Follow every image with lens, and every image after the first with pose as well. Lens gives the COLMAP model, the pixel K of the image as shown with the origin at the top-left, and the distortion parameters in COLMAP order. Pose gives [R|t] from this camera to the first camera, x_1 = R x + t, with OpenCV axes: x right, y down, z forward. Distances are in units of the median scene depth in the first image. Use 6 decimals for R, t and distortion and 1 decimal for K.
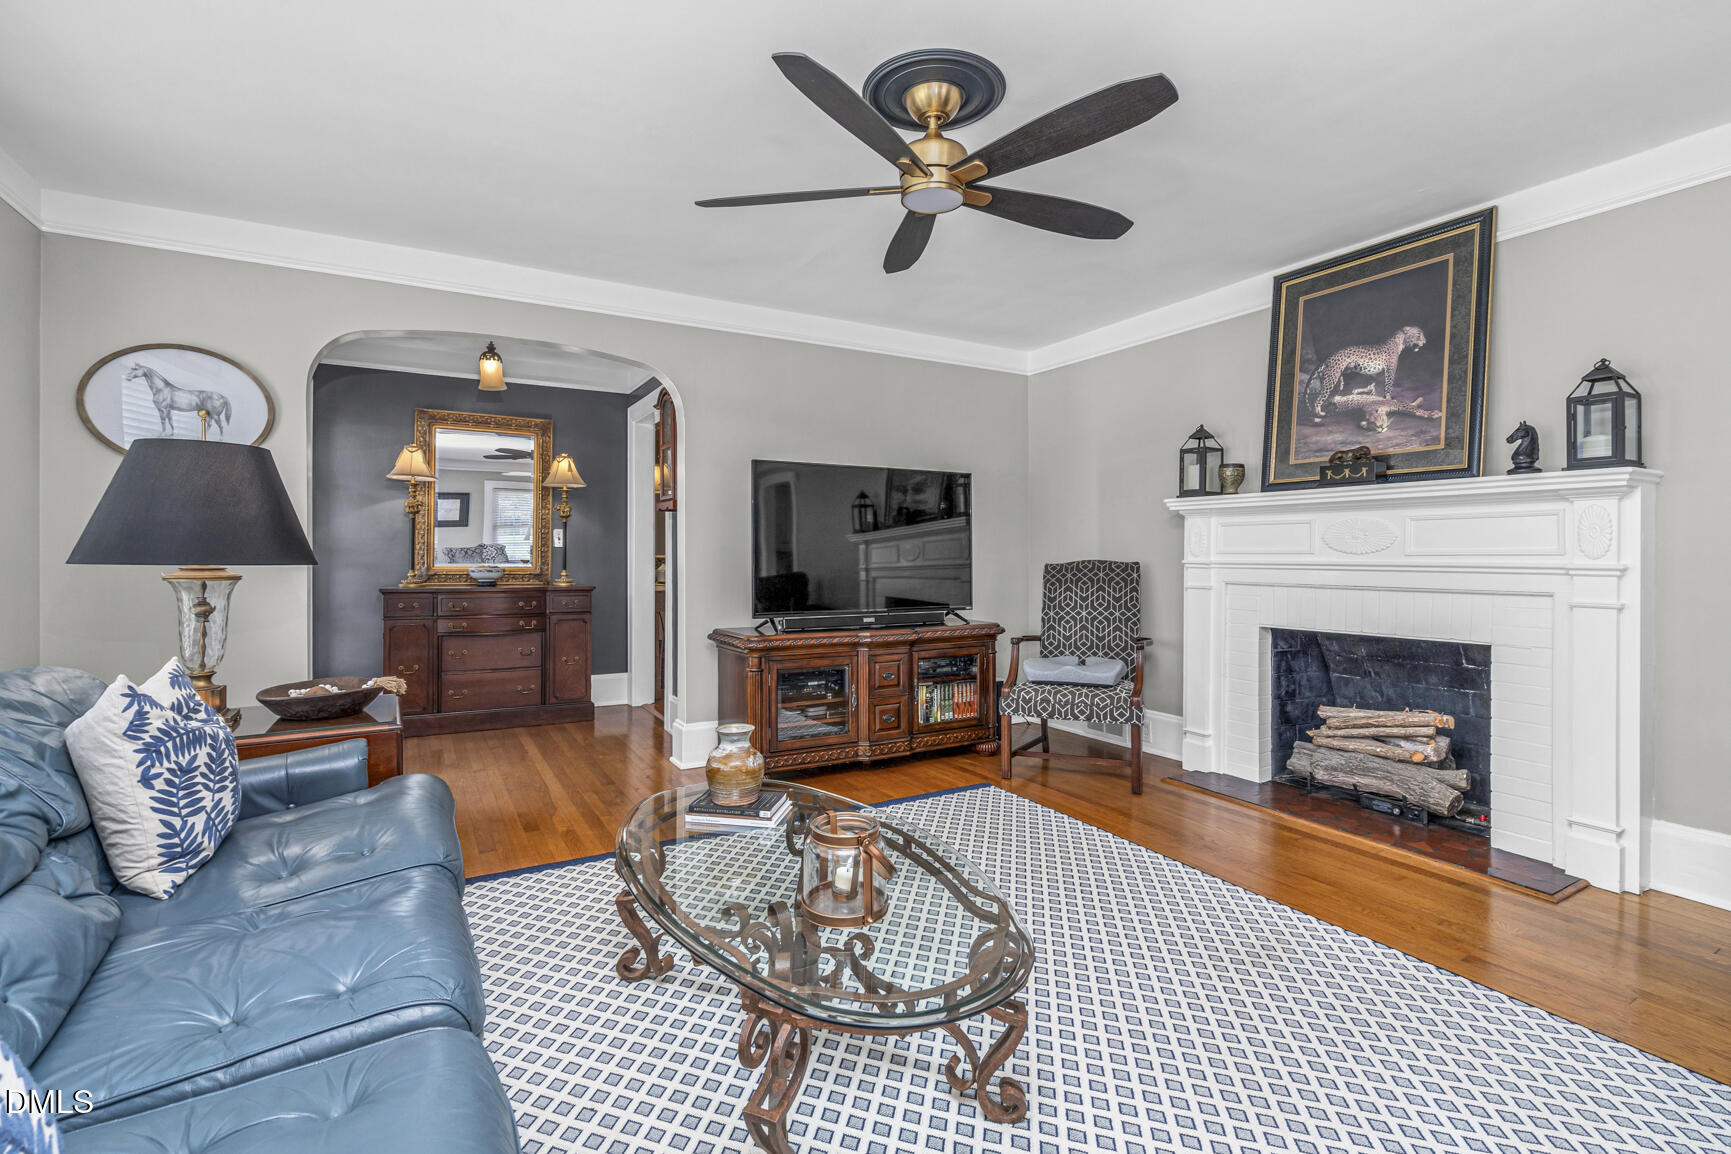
lens RADIAL K [[917.0, 0, 875.1], [0, 917.0, 560.1], [0, 0, 1]] dist [-0.001498, -0.000184]
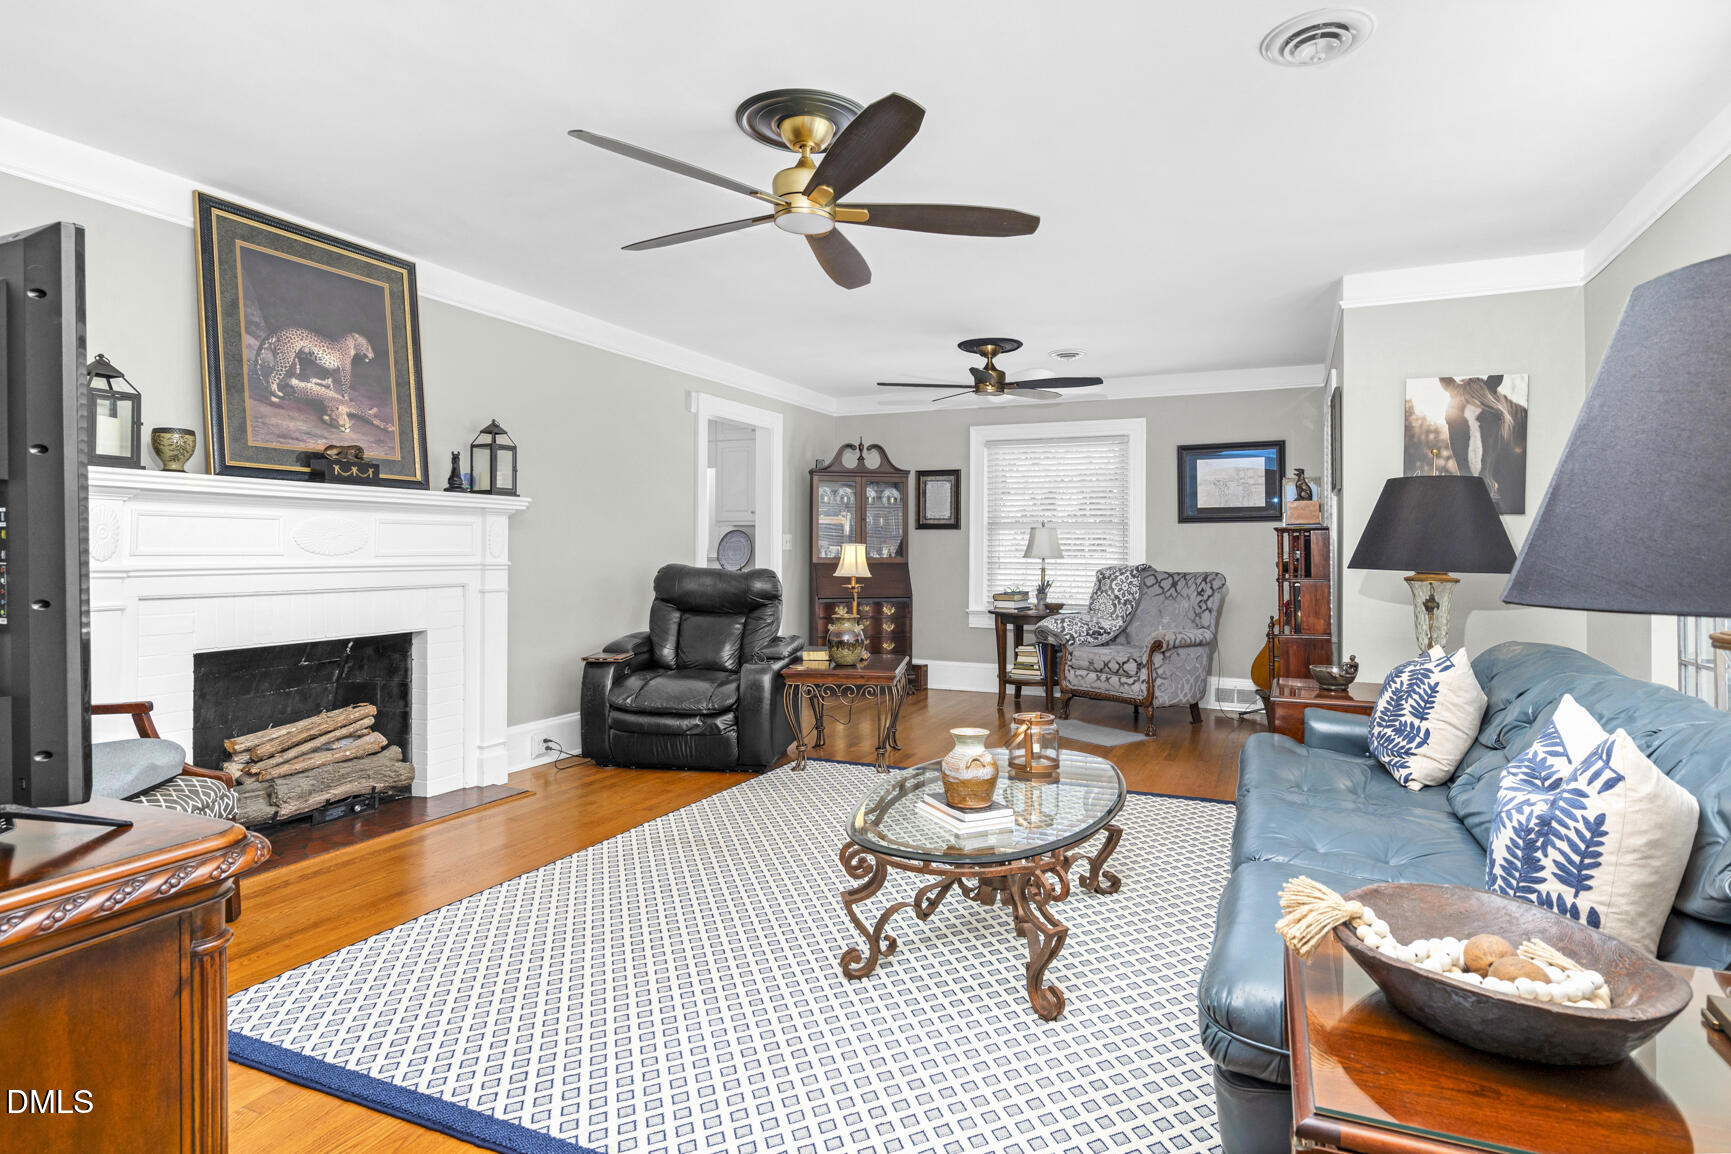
lens RADIAL K [[917.0, 0, 875.1], [0, 917.0, 560.1], [0, 0, 1]] dist [-0.001498, -0.000184]
pose [[-0.628355, -0.010327, 0.777859, -0.570766], [0.001859, 0.999889, 0.014776, -0.014942], [-0.777925, 0.010731, -0.628266, 1.166386]]
